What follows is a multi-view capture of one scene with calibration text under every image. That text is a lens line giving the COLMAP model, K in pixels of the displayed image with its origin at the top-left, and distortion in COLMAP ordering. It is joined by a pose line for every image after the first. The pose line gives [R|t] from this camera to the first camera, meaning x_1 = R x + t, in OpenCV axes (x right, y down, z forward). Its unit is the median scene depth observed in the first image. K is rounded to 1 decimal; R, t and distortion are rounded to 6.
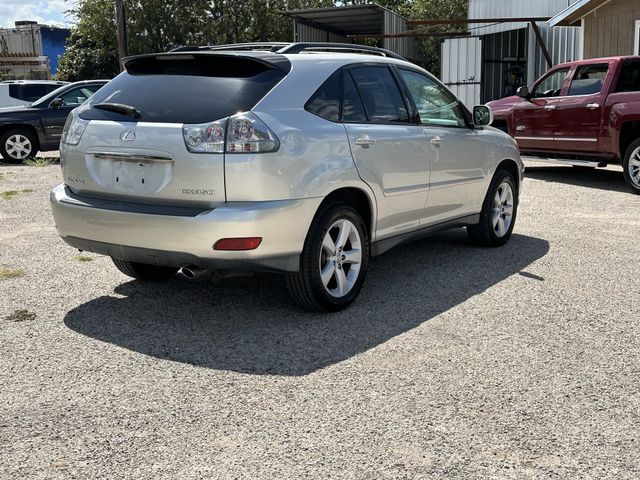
lens RADIAL K [[801.1, 0, 320.0], [0, 801.1, 240.0], [0, 0, 1]] dist [0.010191, 0.019497]
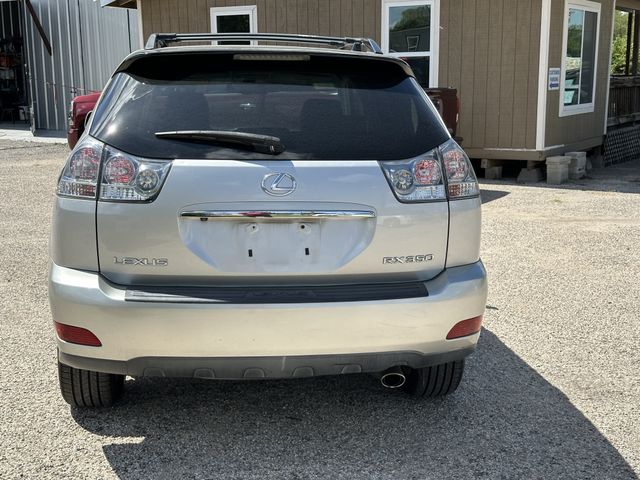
lens RADIAL K [[905.3, 0, 320.0], [0, 905.3, 240.0], [0, 0, 1]] dist [0.022746, 0.018120]
pose [[0.790117, -0.104646, 0.603958, -0.659037], [0.108423, 0.993642, 0.030323, -0.105877], [-0.603291, 0.041524, 0.796439, 0.428076]]
